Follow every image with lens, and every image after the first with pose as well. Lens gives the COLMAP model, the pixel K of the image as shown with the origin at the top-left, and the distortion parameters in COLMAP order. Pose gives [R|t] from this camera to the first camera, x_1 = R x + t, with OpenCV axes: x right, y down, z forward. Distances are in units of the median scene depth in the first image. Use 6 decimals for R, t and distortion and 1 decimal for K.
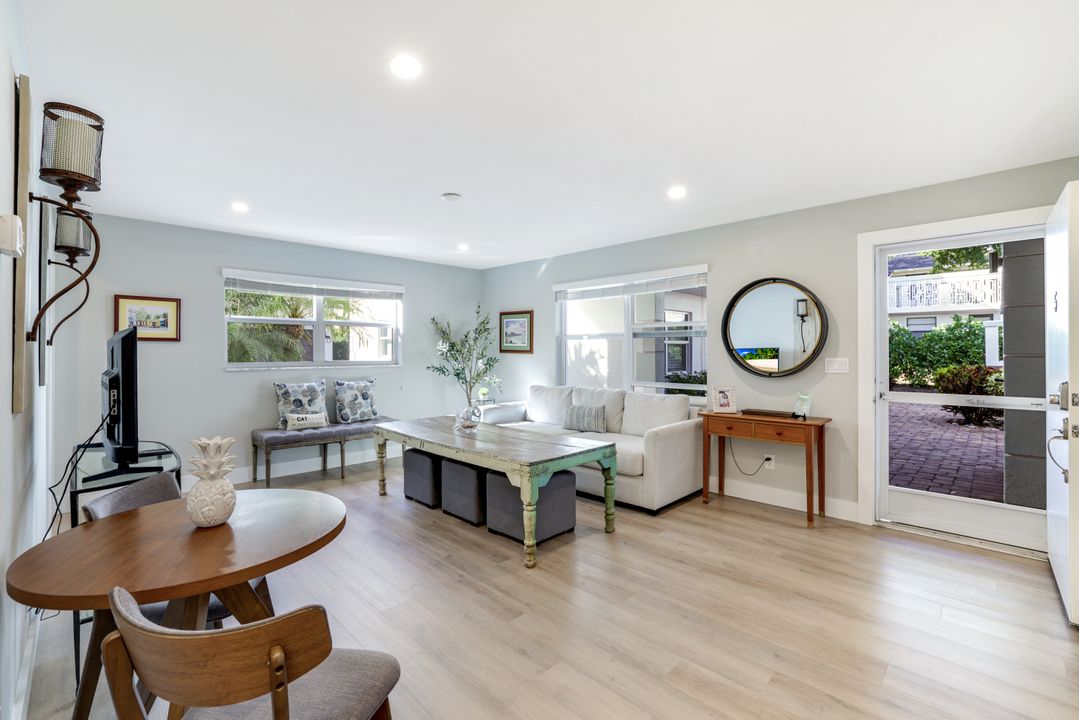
lens RADIAL K [[469.4, 0, 541.6], [0, 469.4, 347.7], [0, 0, 1]] dist [-0.014234, 0.000207]
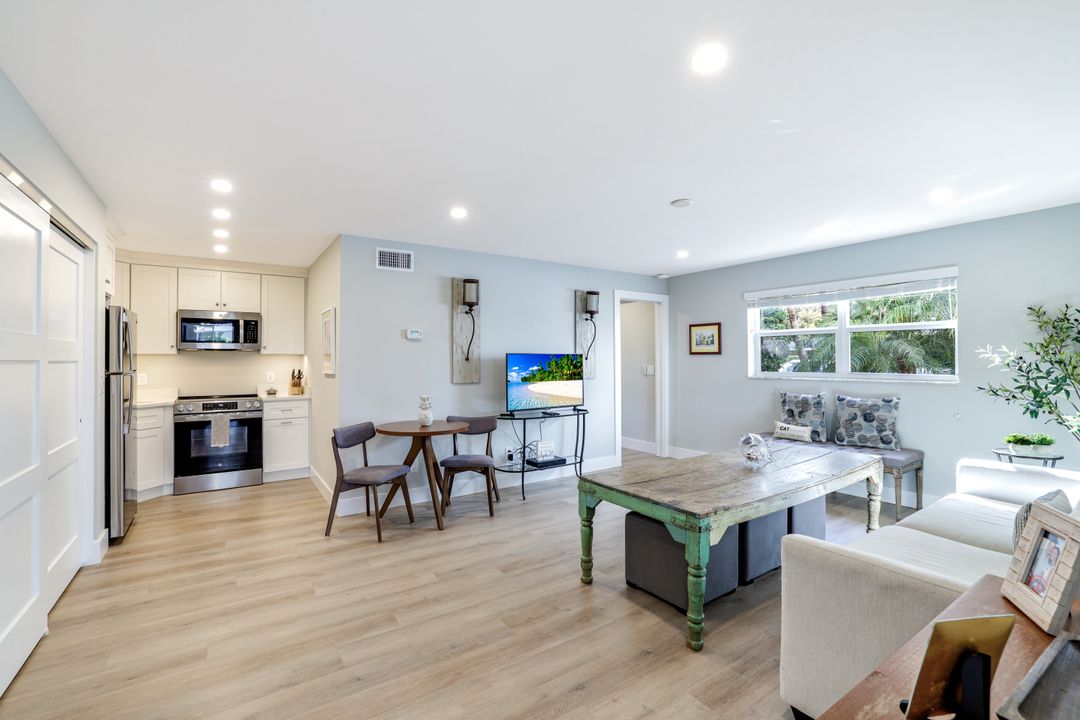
lens RADIAL K [[473.9, 0, 533.3], [0, 473.9, 354.3], [0, 0, 1]] dist [-0.001381, -0.000212]
pose [[-0.199328, -0.006083, -0.979914, 0.685179], [0.017071, 0.999807, -0.009679, -0.009337], [0.979784, -0.018658, -0.199185, 0.756368]]
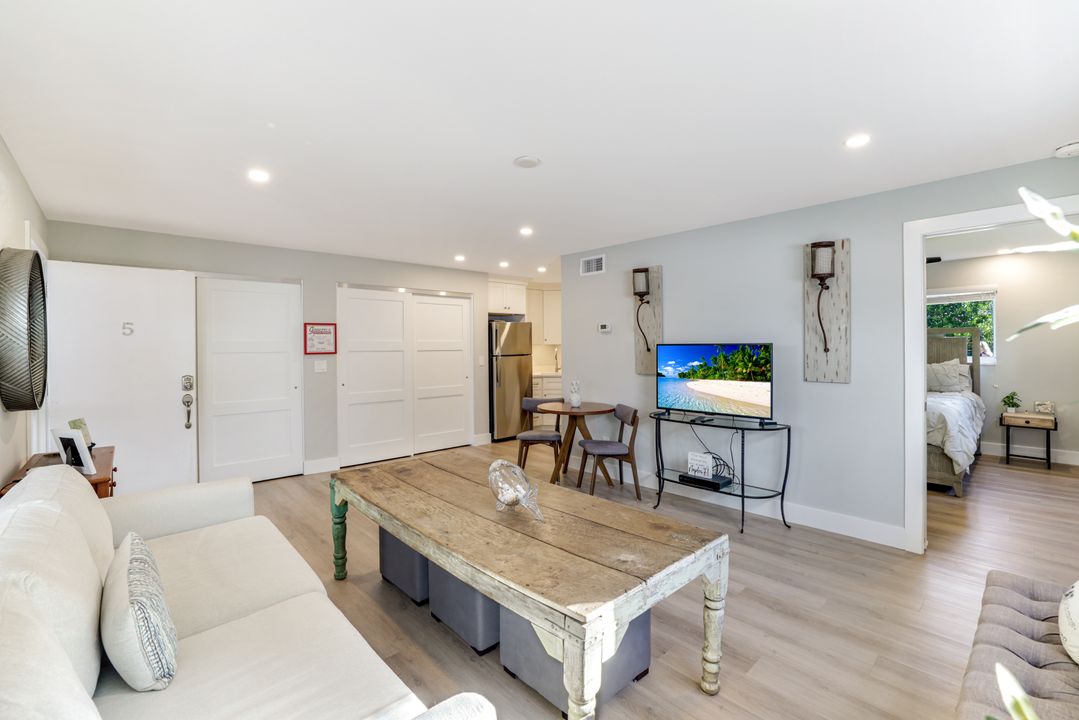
lens RADIAL K [[490.9, 0, 539.5], [0, 490.9, 360.0], [0, 0, 1]] dist [0.014492, -0.000056]
pose [[-0.999770, 0.006003, 0.020609, -1.610614], [0.006452, 0.999741, 0.021818, -0.028418], [-0.020473, 0.021946, -0.999550, 2.868749]]
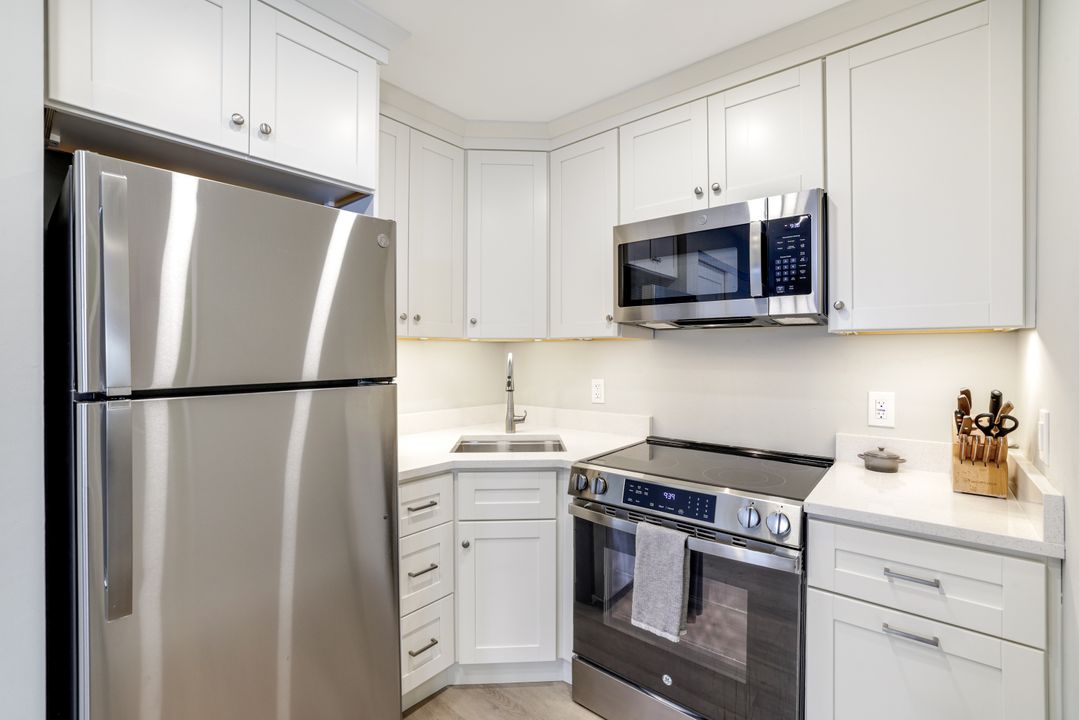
lens RADIAL K [[458.5, 0, 533.6], [0, 458.5, 355.8], [0, 0, 1]] dist [0.001021, 0.000118]
pose [[-0.995699, 0.000448, -0.092646, -1.621884], [0.000786, 0.999993, -0.003607, -0.023587], [0.092644, -0.003664, -0.995693, -0.989426]]
